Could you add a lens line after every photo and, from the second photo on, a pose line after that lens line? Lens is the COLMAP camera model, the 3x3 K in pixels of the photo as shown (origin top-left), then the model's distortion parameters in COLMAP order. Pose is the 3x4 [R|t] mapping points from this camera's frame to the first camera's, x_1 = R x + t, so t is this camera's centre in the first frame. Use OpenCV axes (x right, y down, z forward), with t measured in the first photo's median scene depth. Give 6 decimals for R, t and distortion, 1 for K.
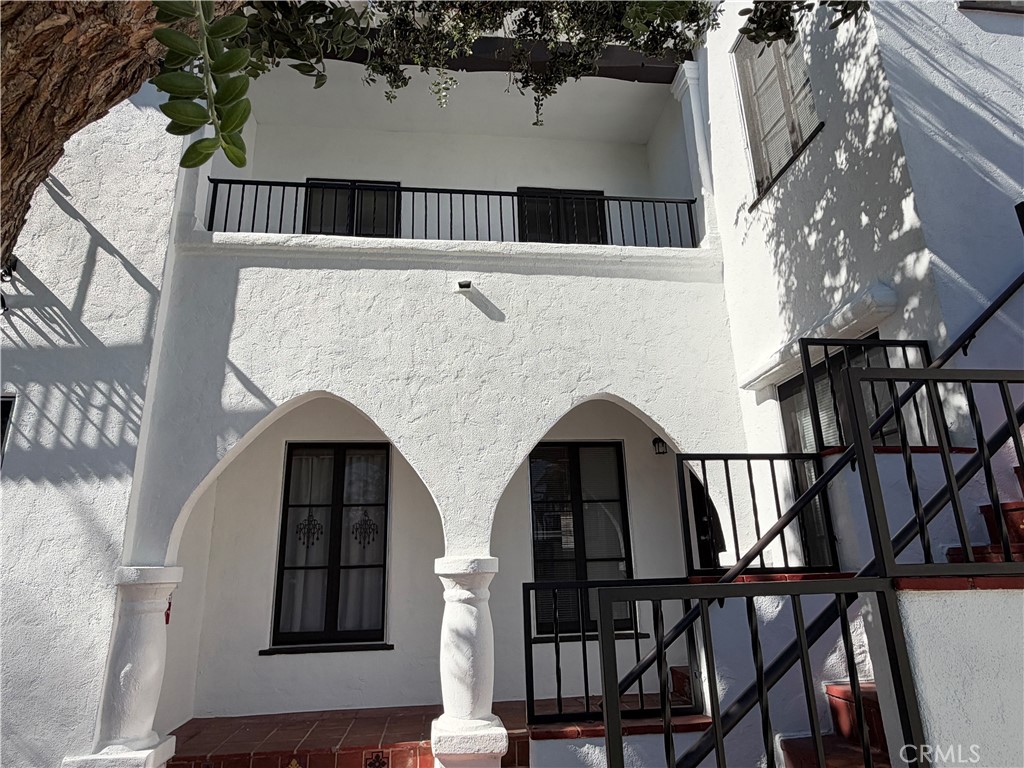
lens RADIAL K [[630.6, 0, 512.0], [0, 630.6, 384.0], [0, 0, 1]] dist [0.002955, 0.002693]
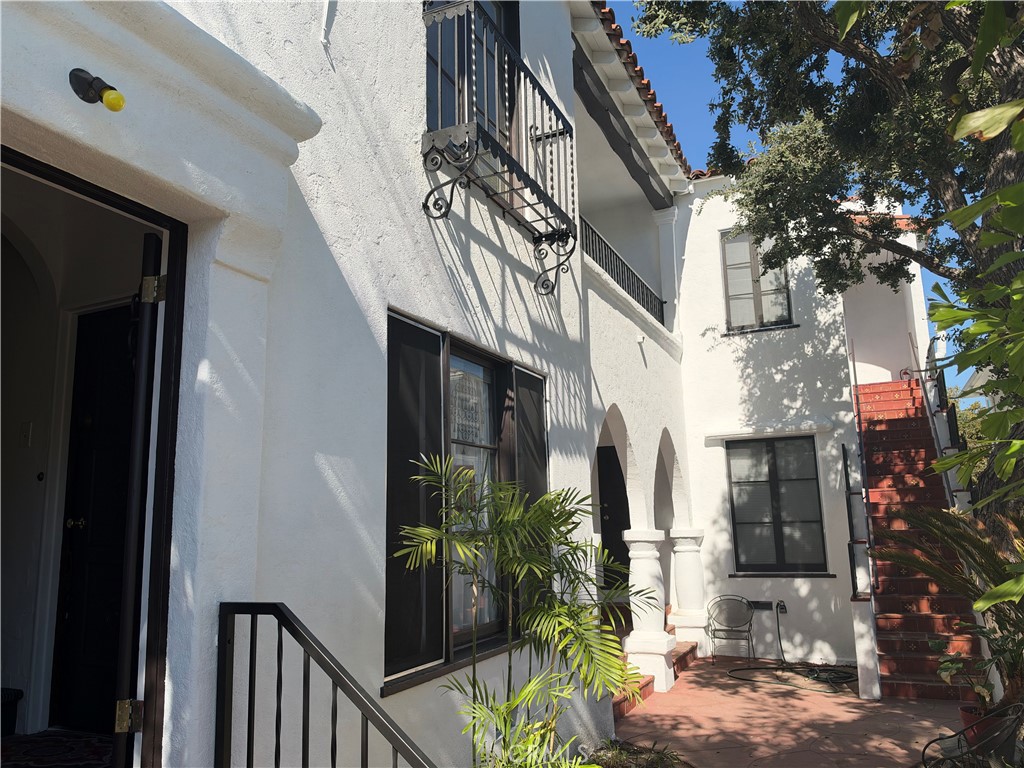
lens RADIAL K [[782.0, 0, 512.0], [0, 782.0, 384.0], [0, 0, 1]] dist [0.004885, 0.000006]
pose [[0.523348, 0.175071, 0.833941, -2.252187], [-0.239253, 0.969489, -0.053381, 0.138570], [-0.817842, -0.171586, 0.549266, 0.365588]]
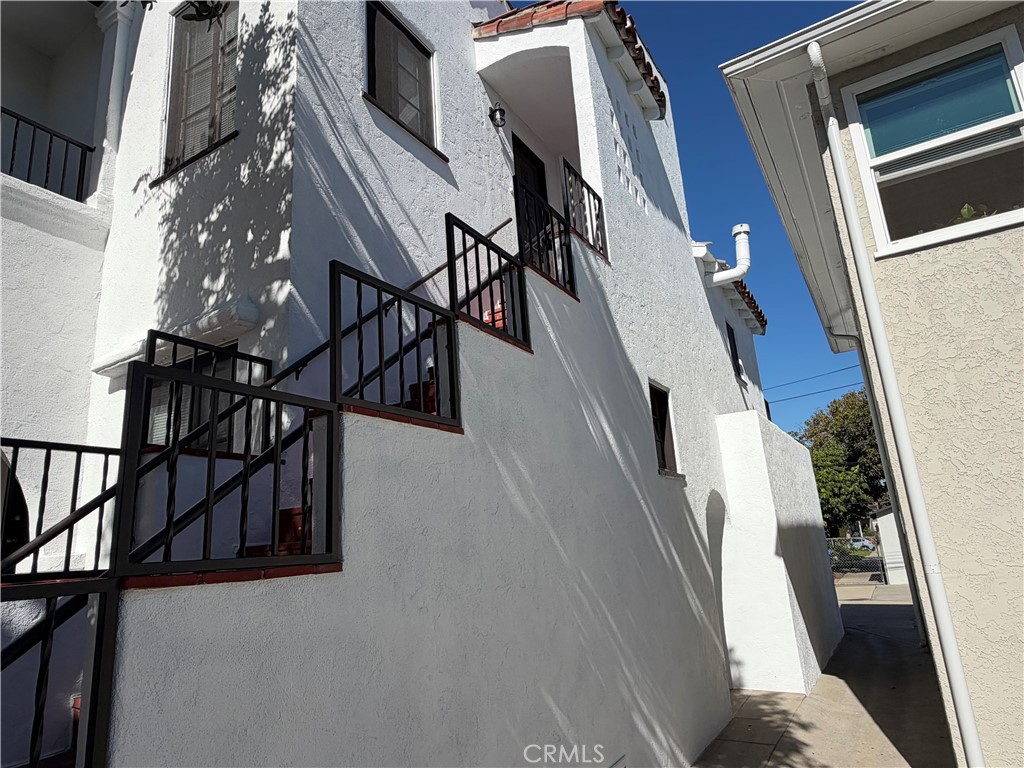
lens RADIAL K [[632.0, 0, 512.0], [0, 632.0, 384.0], [0, 0, 1]] dist [0.010042, -0.001330]
pose [[0.621697, 0.186846, 0.760646, 0.071541], [-0.183145, 0.978887, -0.090765, -0.003909], [-0.761545, -0.082880, 0.642791, -0.030354]]
